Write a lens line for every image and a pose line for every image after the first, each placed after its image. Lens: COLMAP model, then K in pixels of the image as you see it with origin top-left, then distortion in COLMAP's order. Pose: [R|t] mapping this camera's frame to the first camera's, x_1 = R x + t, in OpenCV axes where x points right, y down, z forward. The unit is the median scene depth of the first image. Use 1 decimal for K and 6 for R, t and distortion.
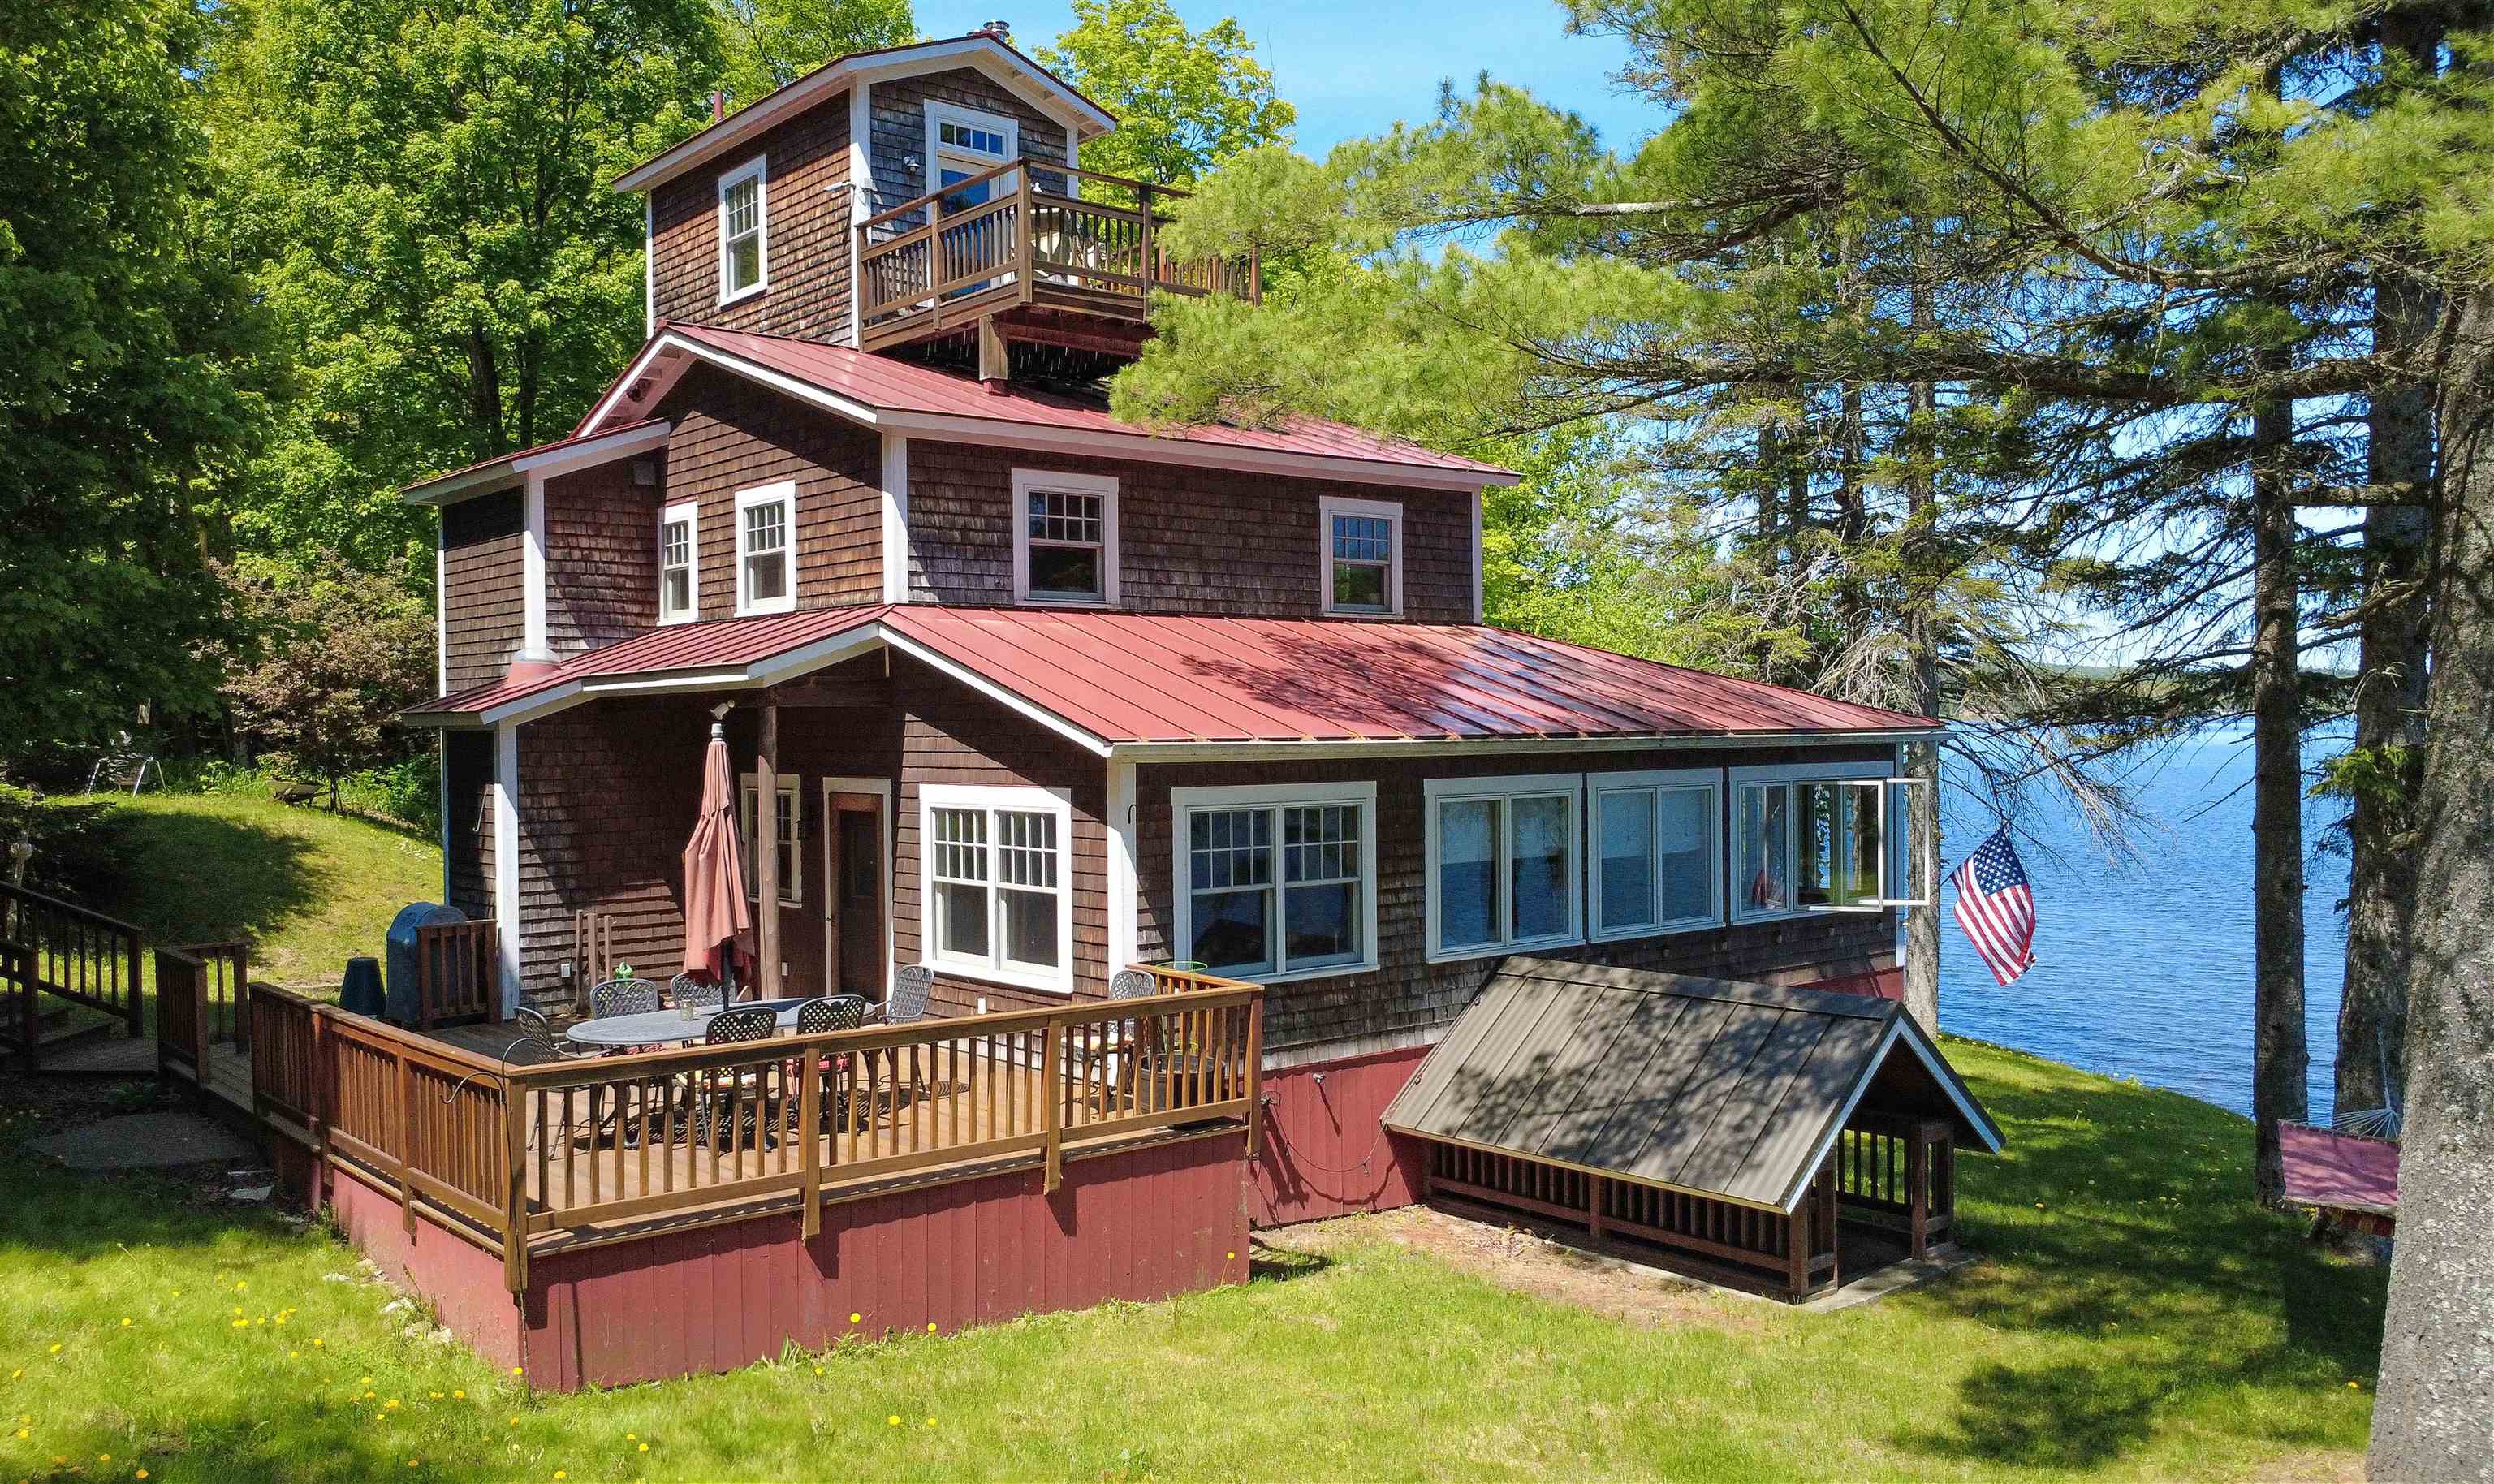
lens RADIAL K [[1949.8, 0, 1184.3], [0, 1949.8, 751.1], [0, 0, 1]] dist [-0.004282, -0.005151]
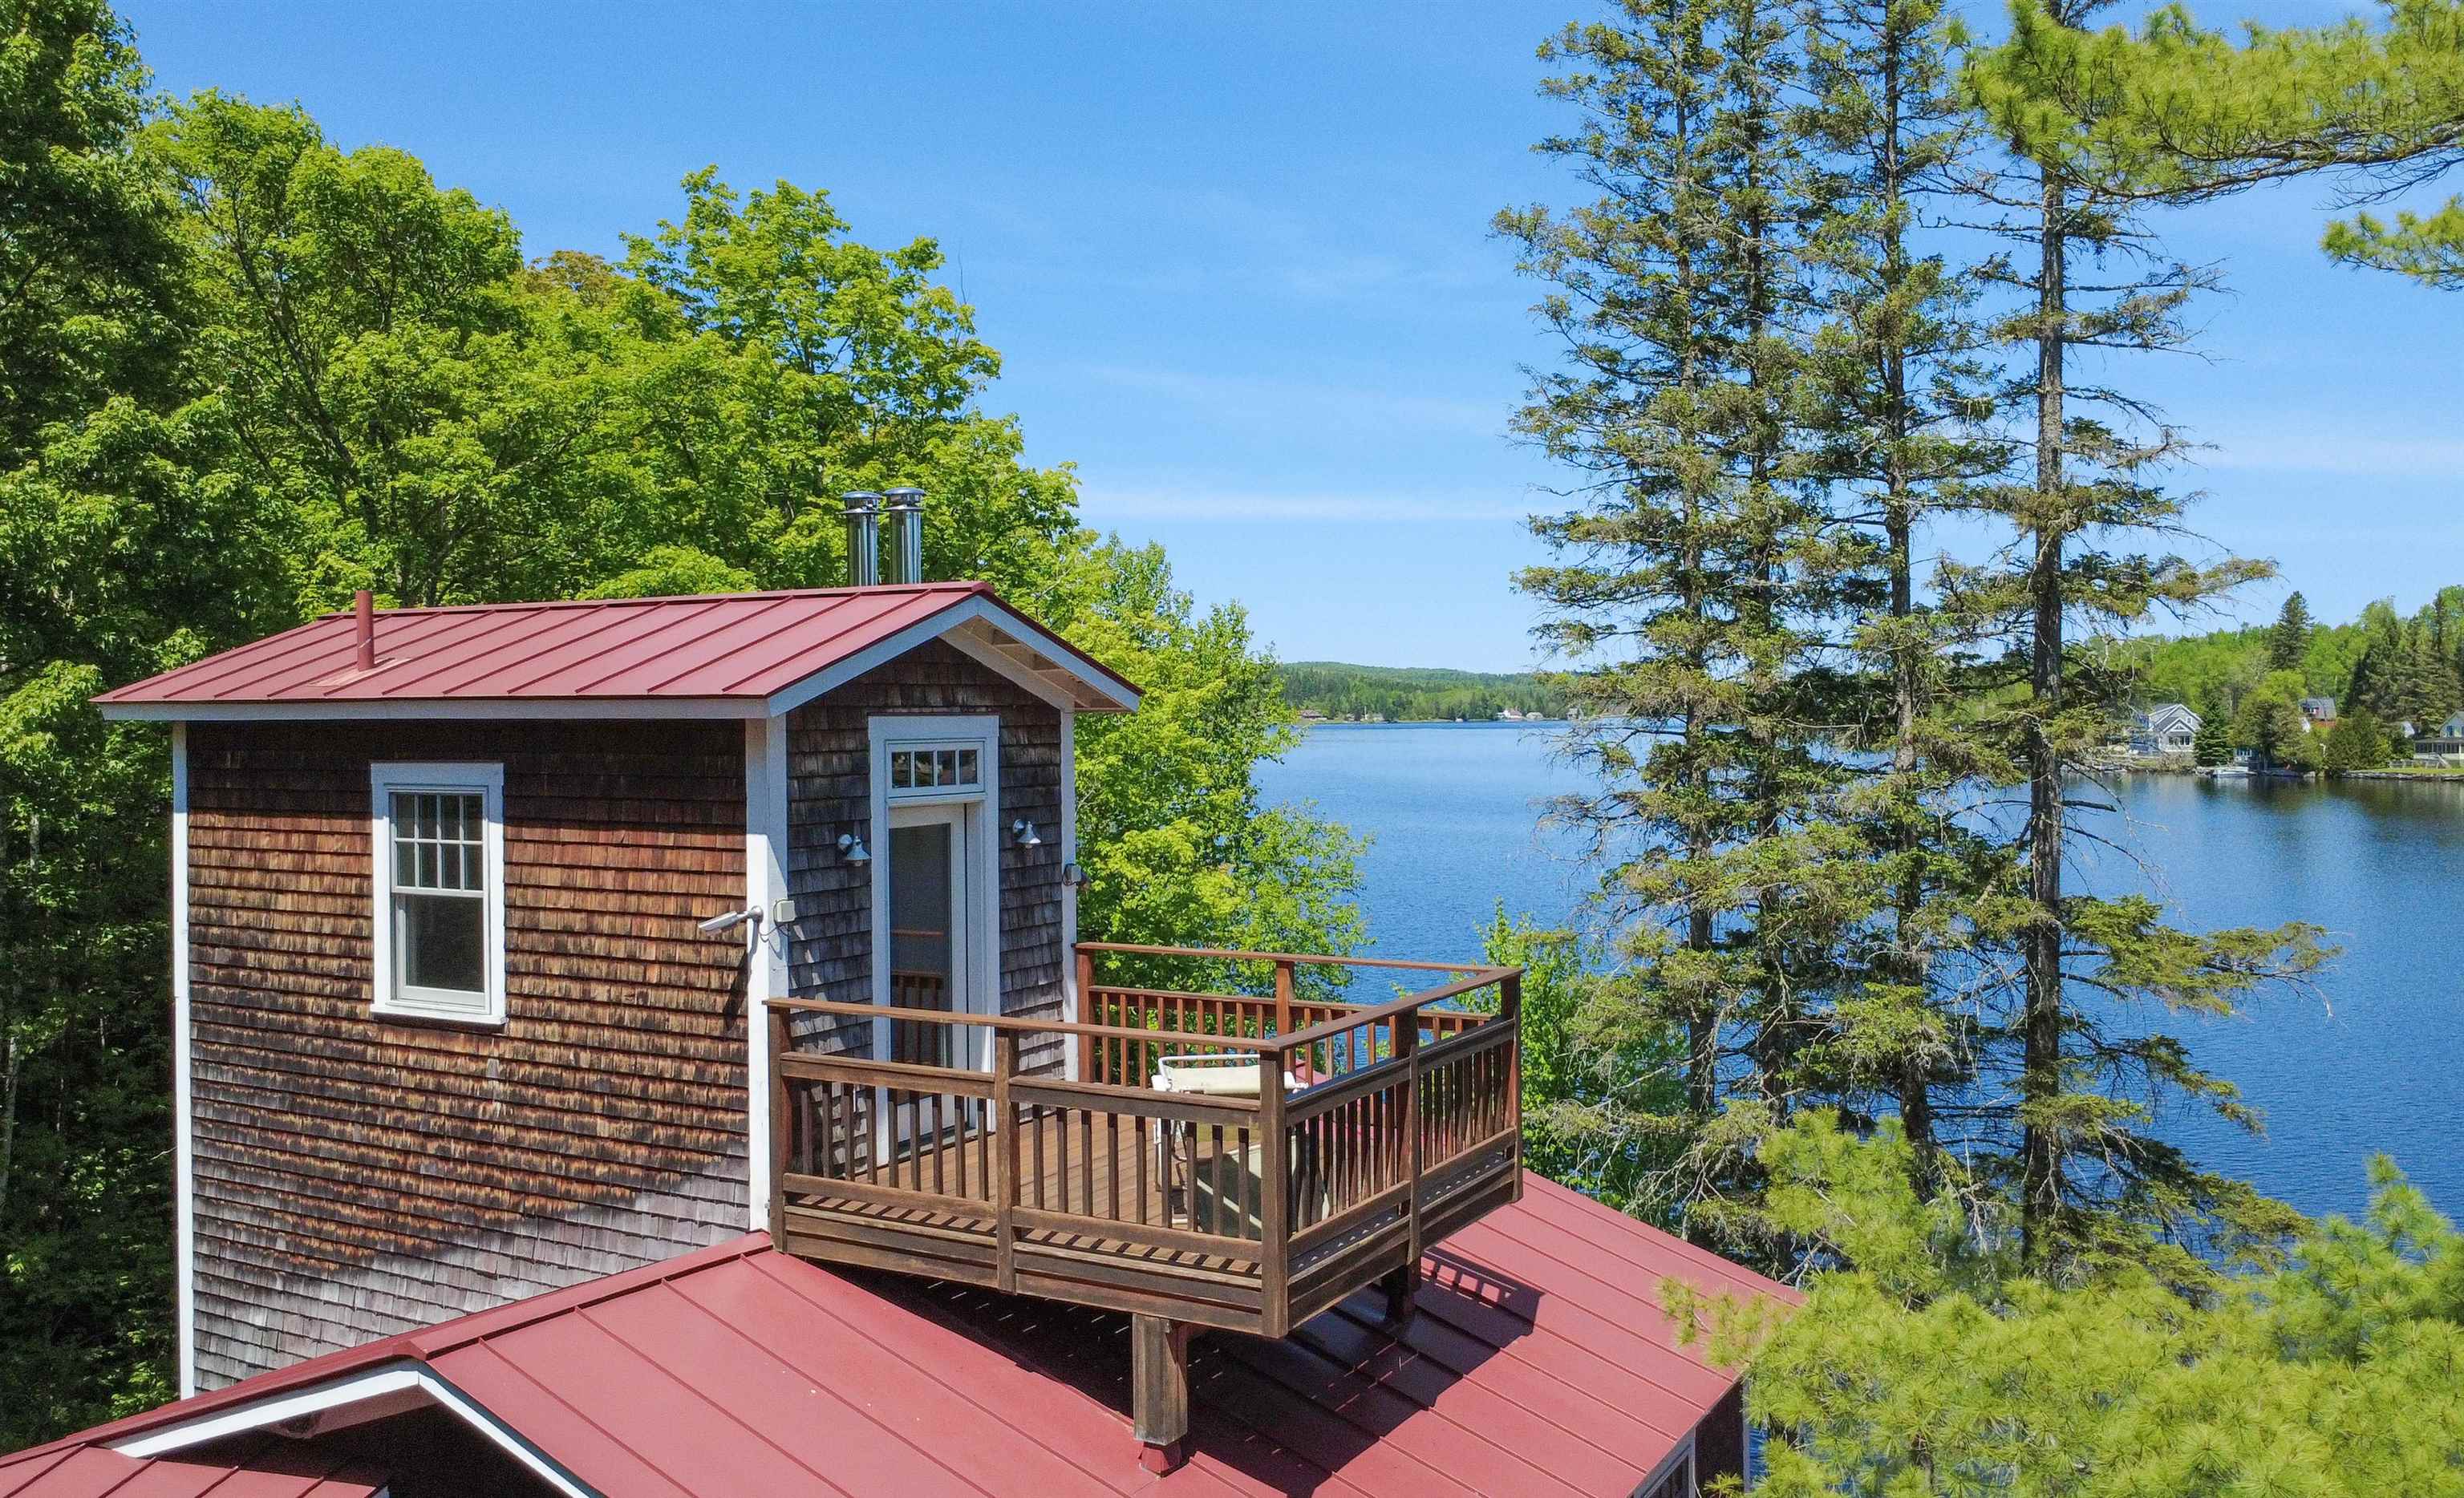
lens RADIAL K [[1965.2, 0, 1237.4], [0, 1965.2, 702.9], [0, 0, 1]] dist [-0.003522, -0.002769]
pose [[0.932976, -0.000420, 0.359938, -0.308708], [0.006065, 0.999876, -0.014554, -0.439323], [-0.359887, 0.015762, 0.932863, 0.621689]]
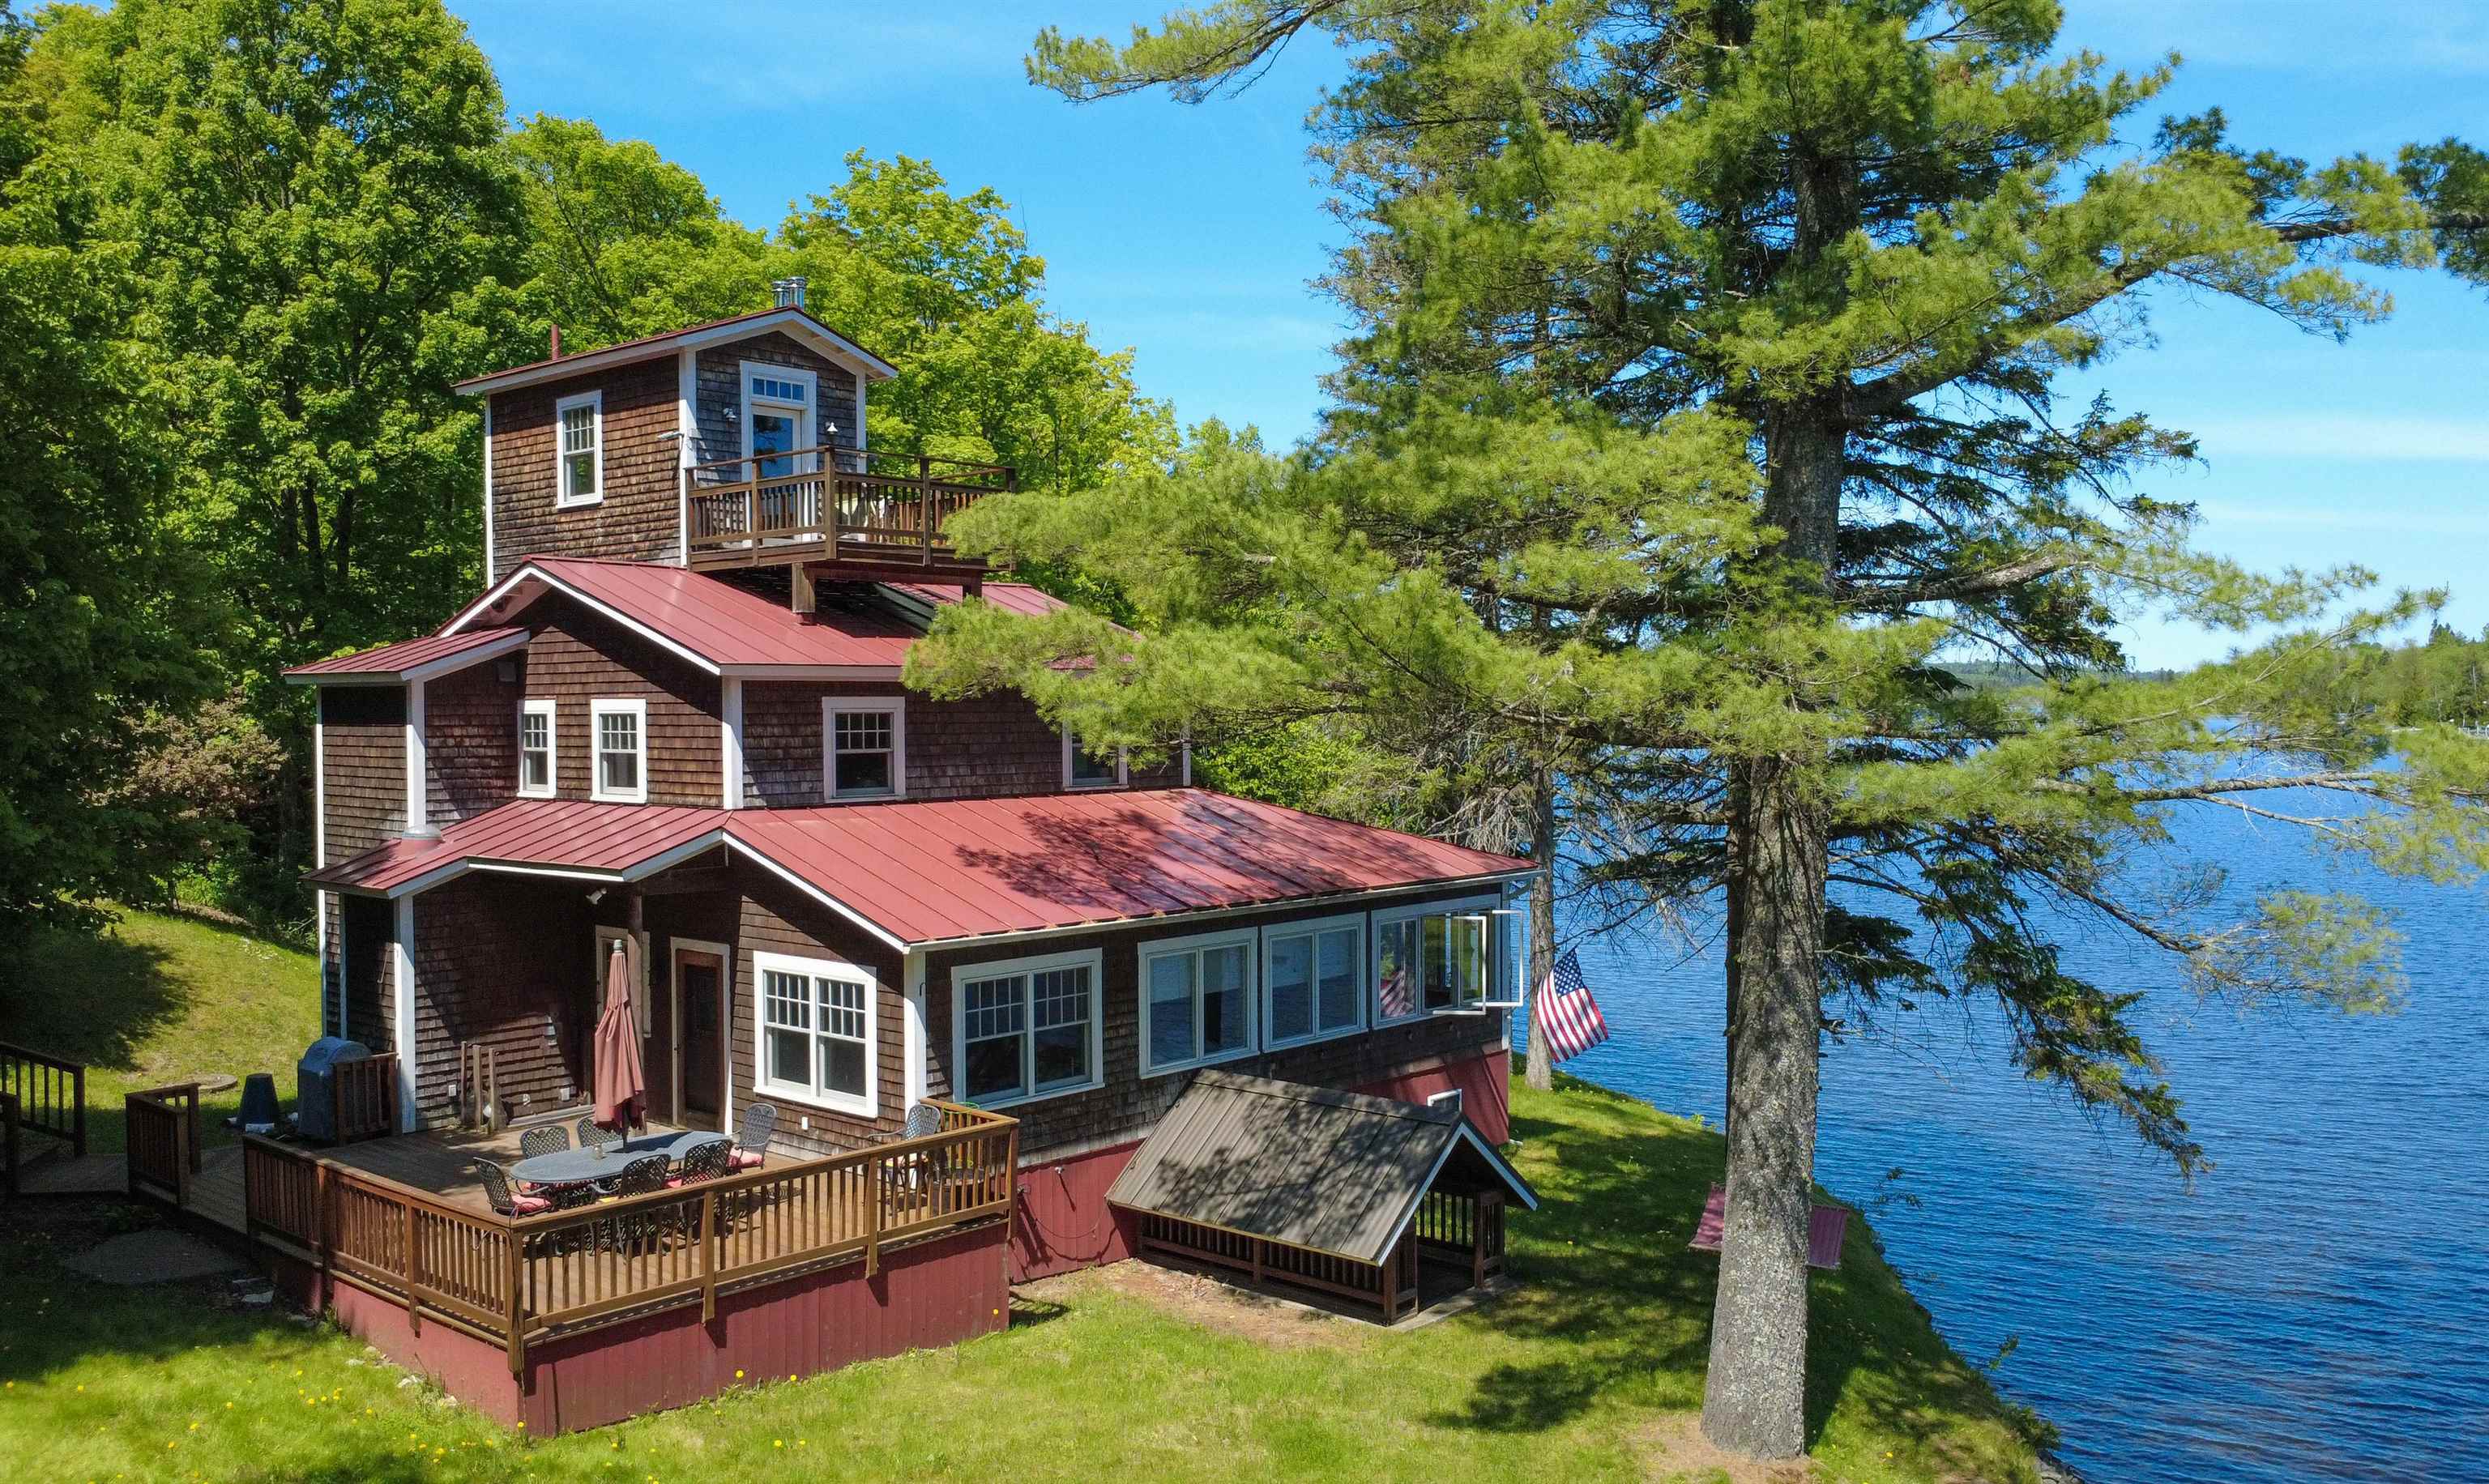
lens RADIAL K [[1956.2, 0, 1244.5], [0, 1956.2, 742.0], [0, 0, 1]] dist [-0.001540, -0.001797]
pose [[0.987518, 0.000870, 0.157501, -0.018071], [-0.001598, 0.999989, 0.004498, -0.133517], [-0.157496, -0.004694, 0.987509, -0.355342]]
